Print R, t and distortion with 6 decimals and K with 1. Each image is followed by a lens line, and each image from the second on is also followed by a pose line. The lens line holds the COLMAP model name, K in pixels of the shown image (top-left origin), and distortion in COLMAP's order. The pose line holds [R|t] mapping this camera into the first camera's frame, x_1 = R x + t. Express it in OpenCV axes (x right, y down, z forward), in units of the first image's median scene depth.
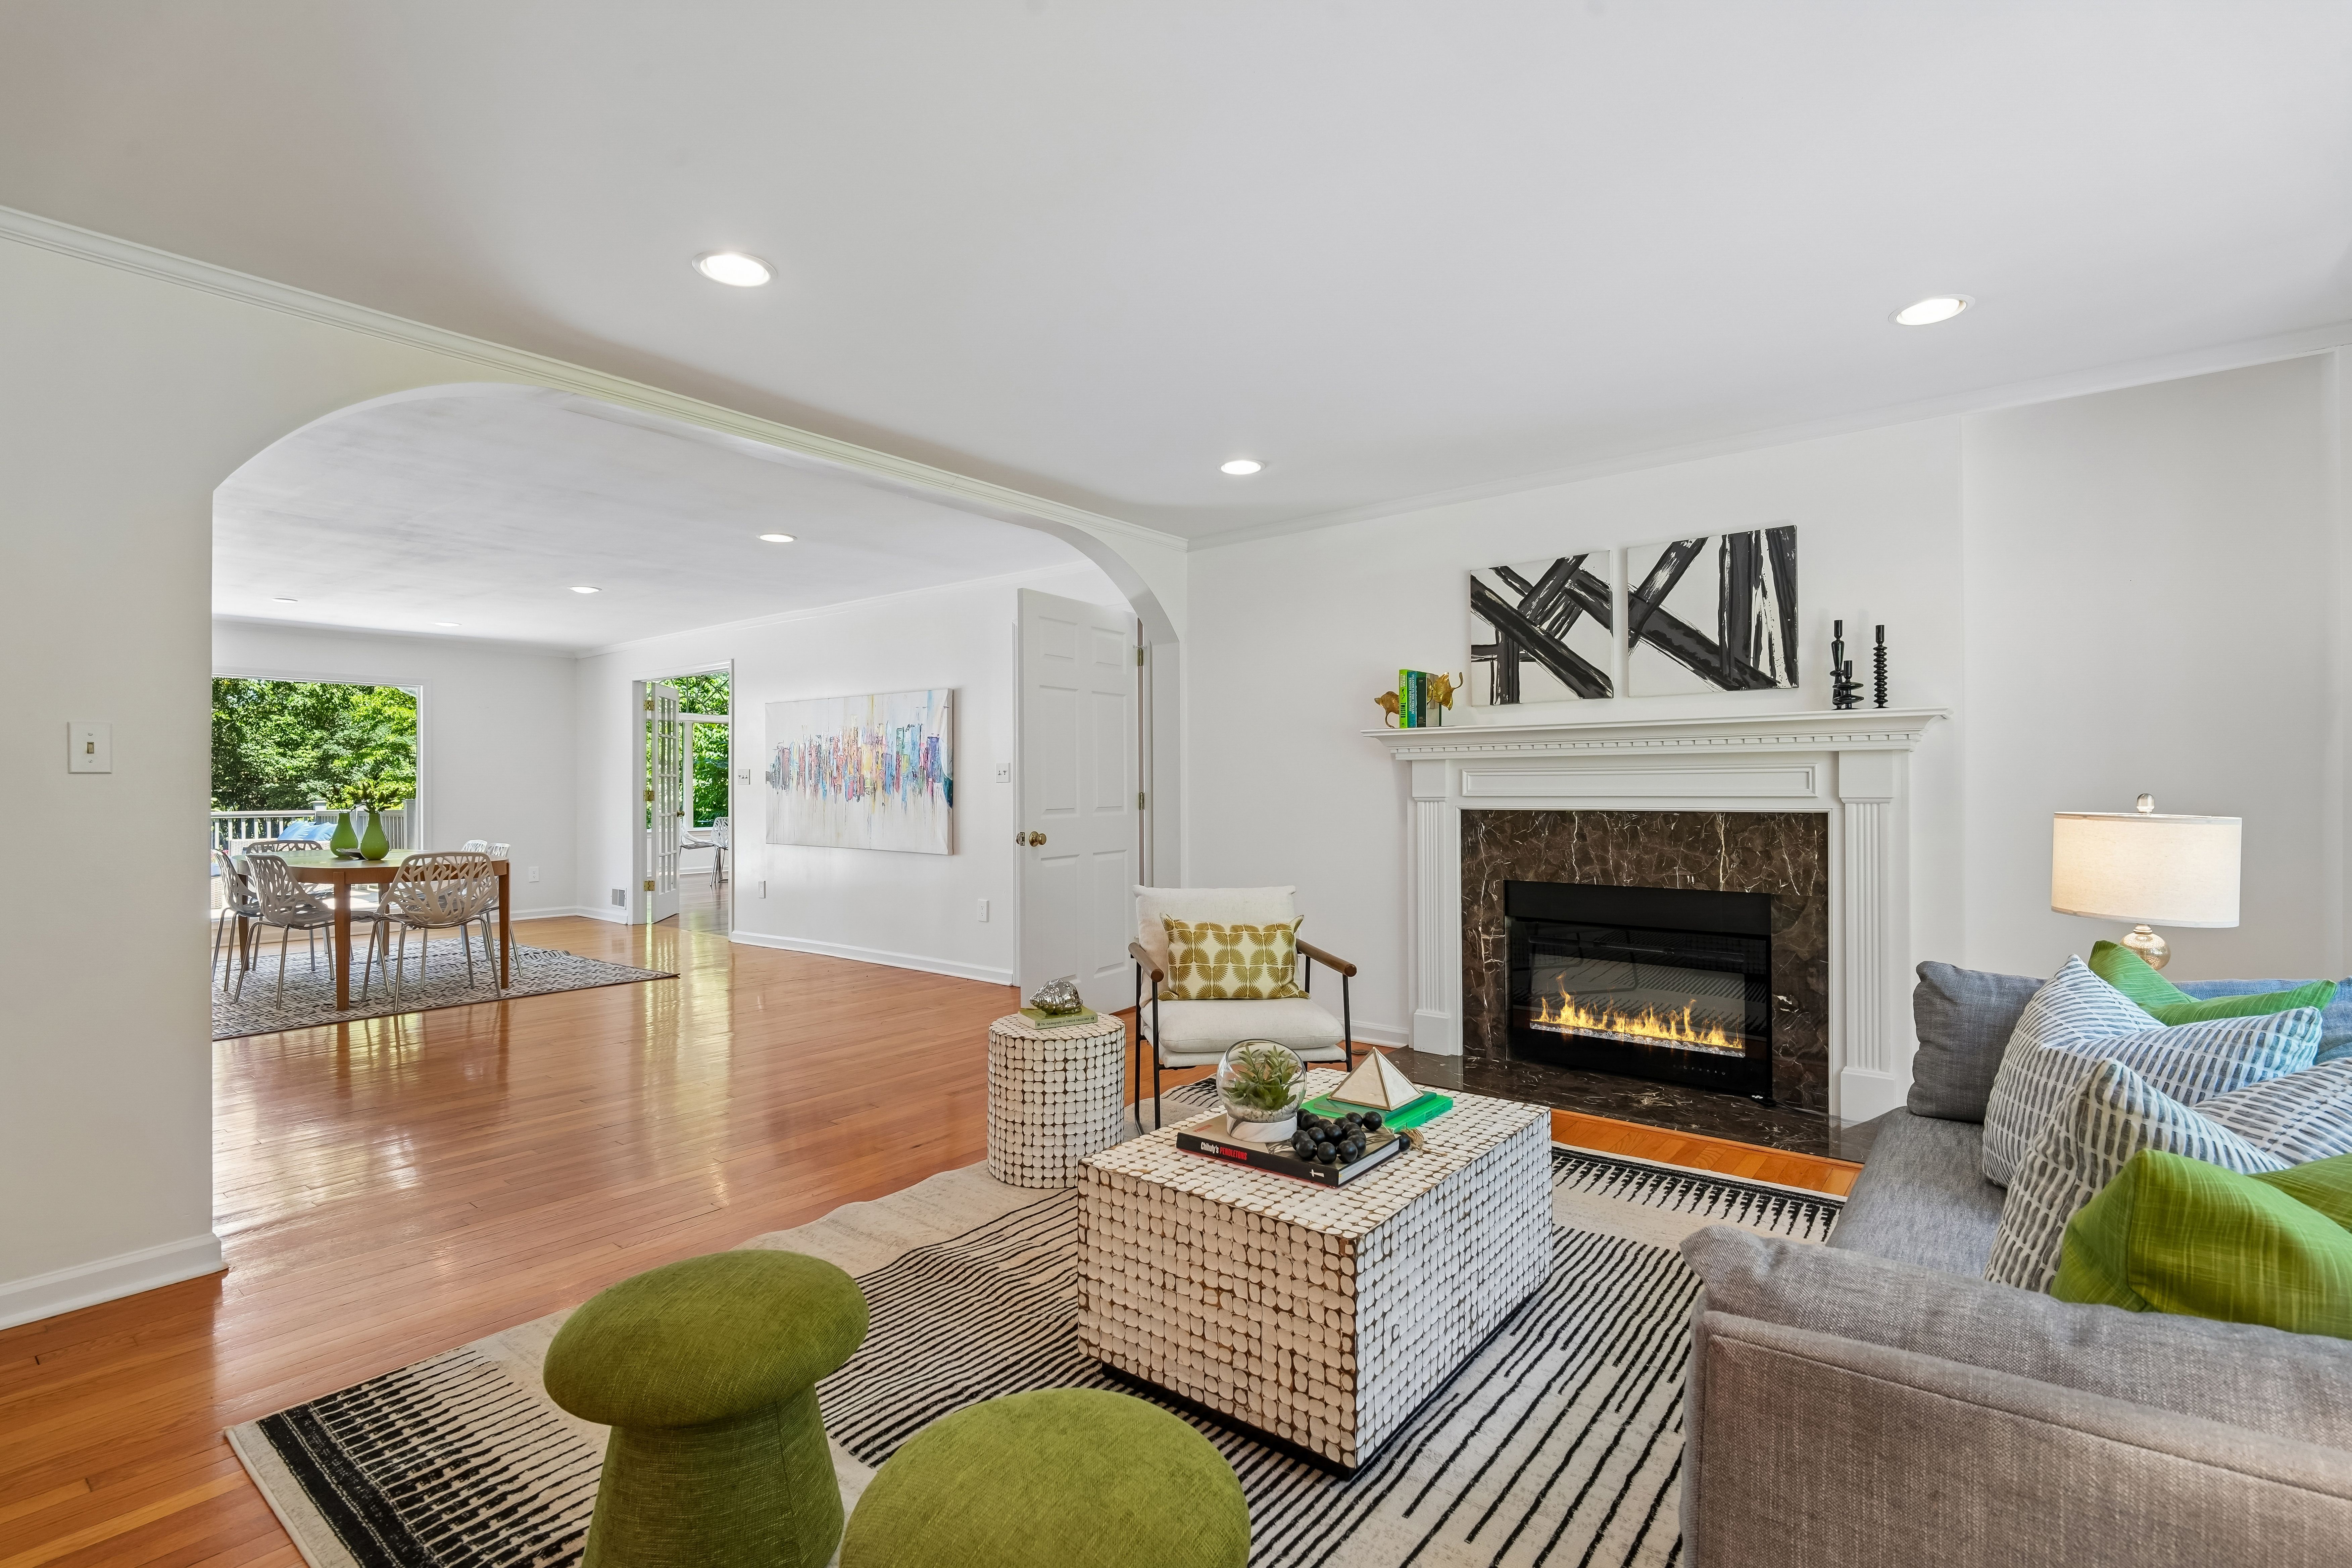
lens RADIAL K [[1107.0, 0, 1164.2], [0, 1107.0, 780.9], [0, 0, 1]] dist [-0.003442, -0.001197]
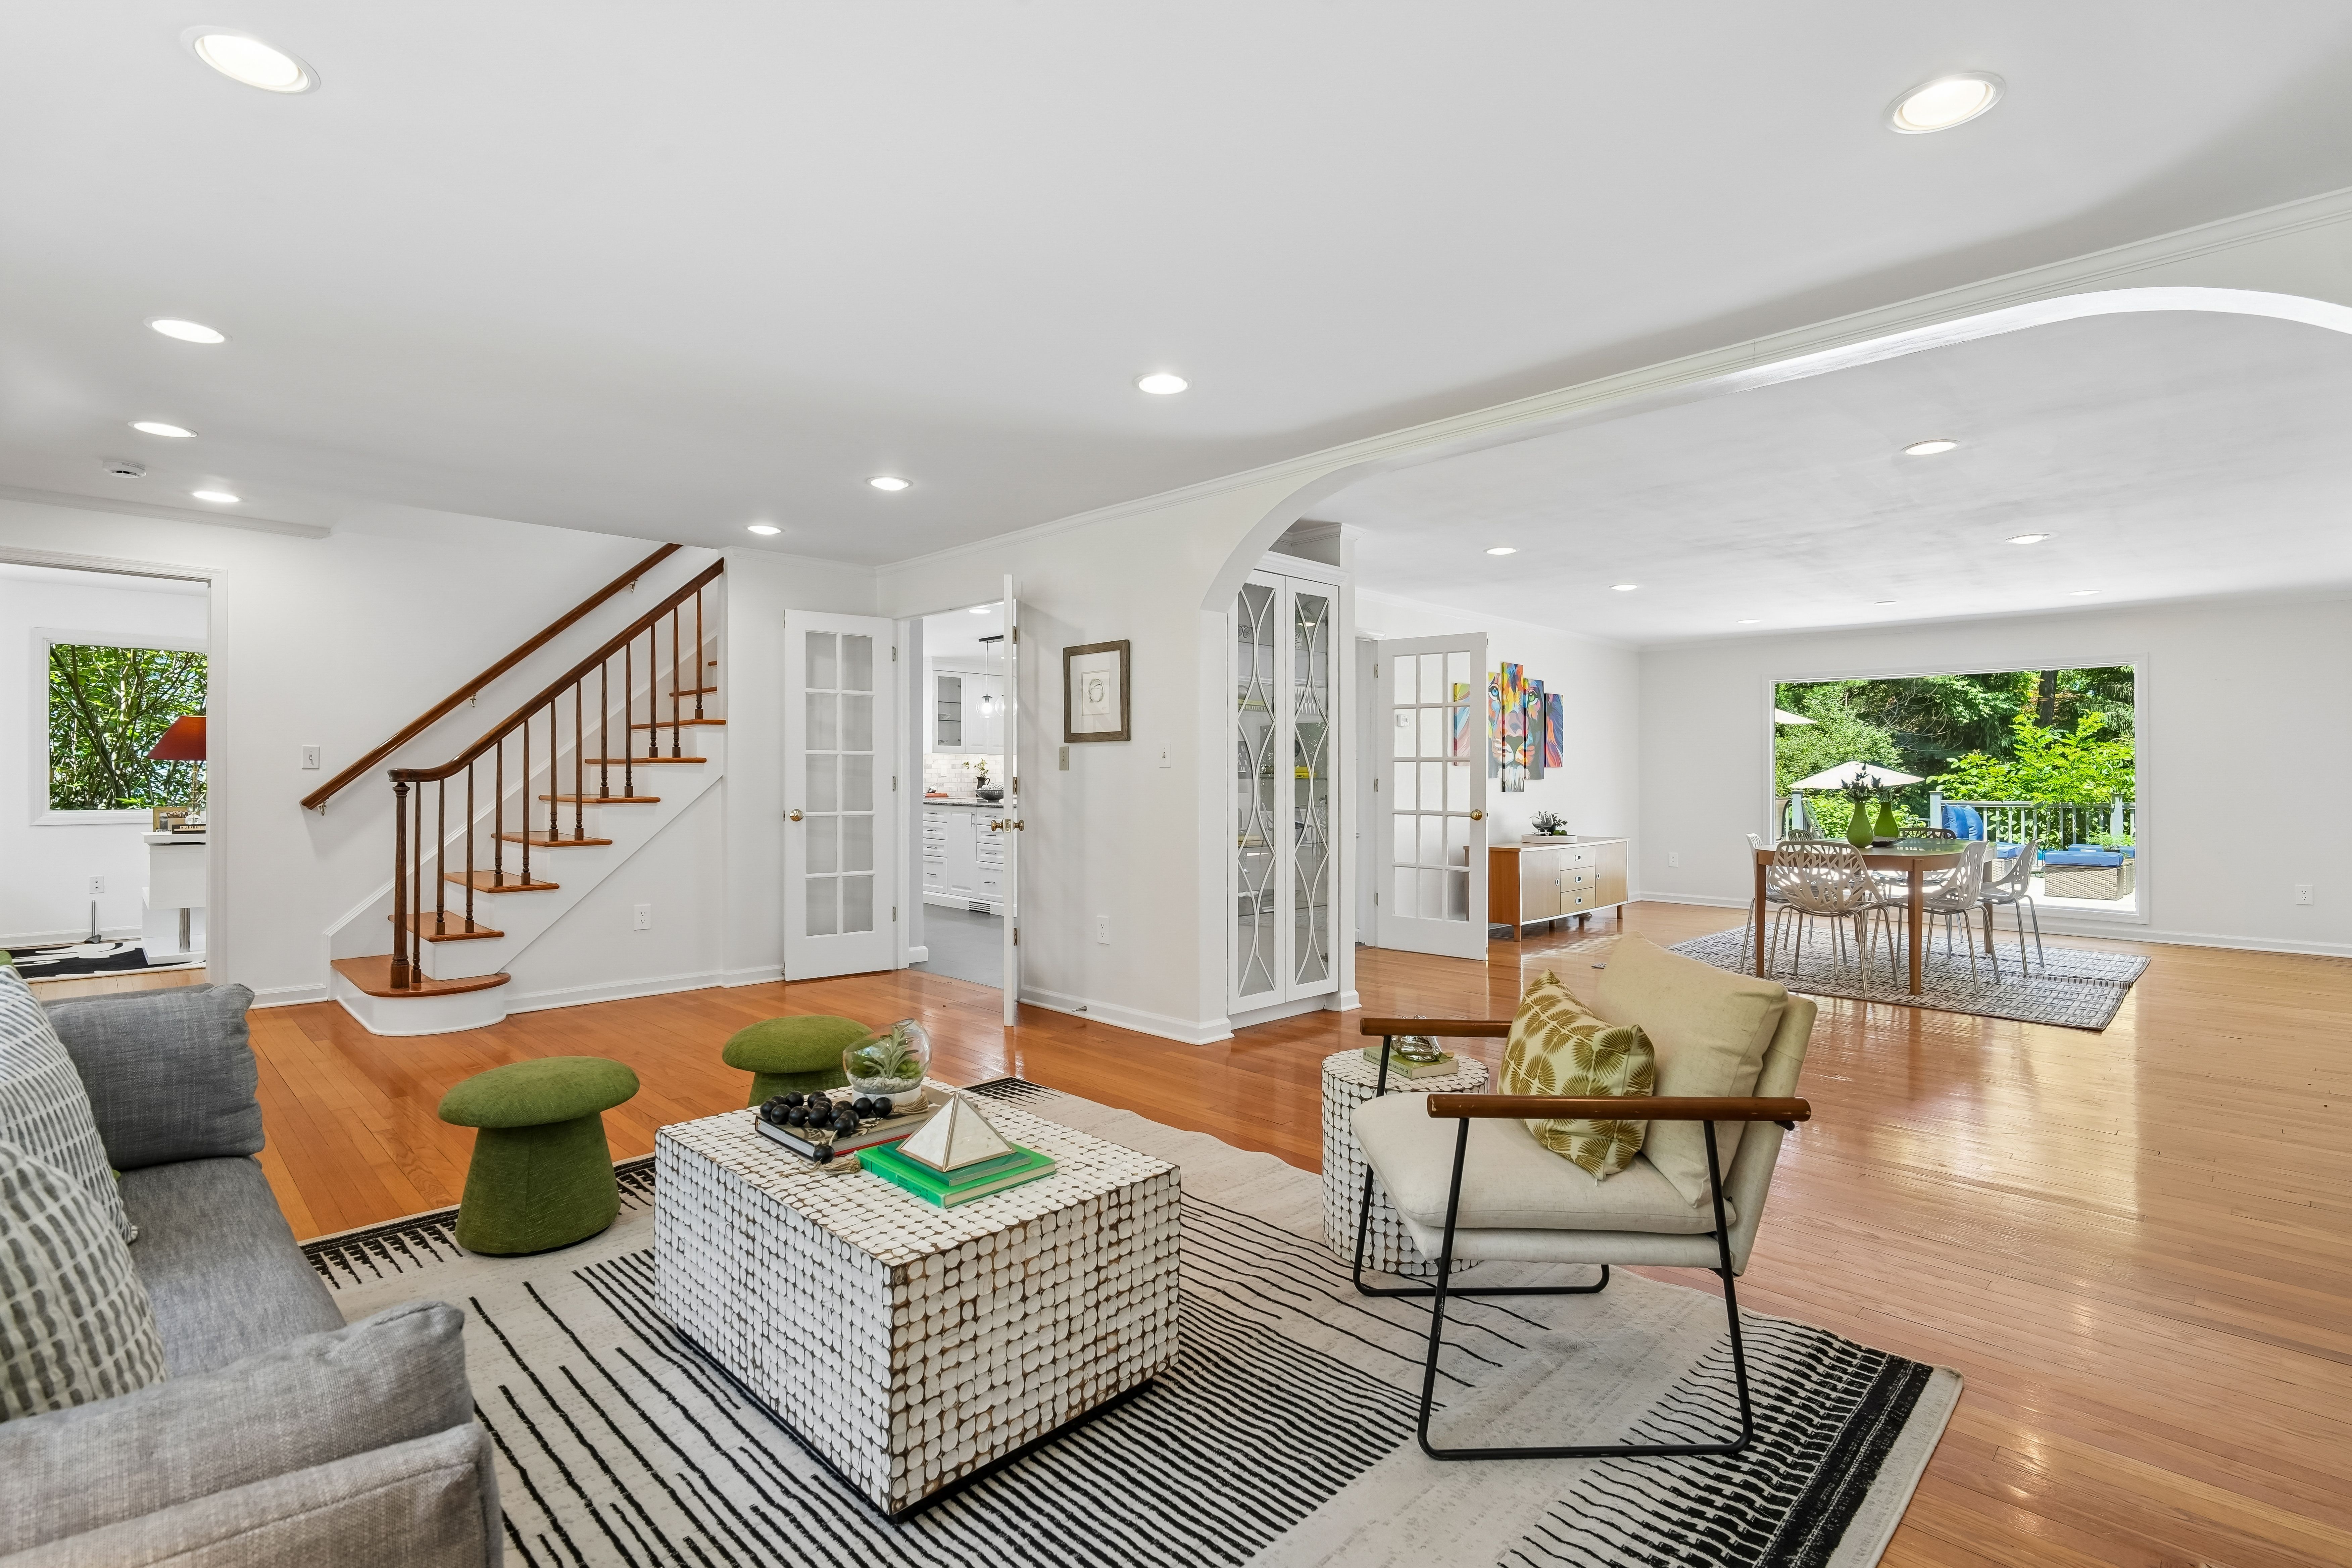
lens RADIAL K [[1107.0, 0, 1178.0], [0, 1107.0, 780.5], [0, 0, 1]] dist [-0.003442, -0.001197]
pose [[-0.114272, 0.003013, -0.993445, 1.114477], [0.003949, 0.999989, 0.002579, 0.009771], [0.993442, -0.003628, -0.114282, 1.418024]]
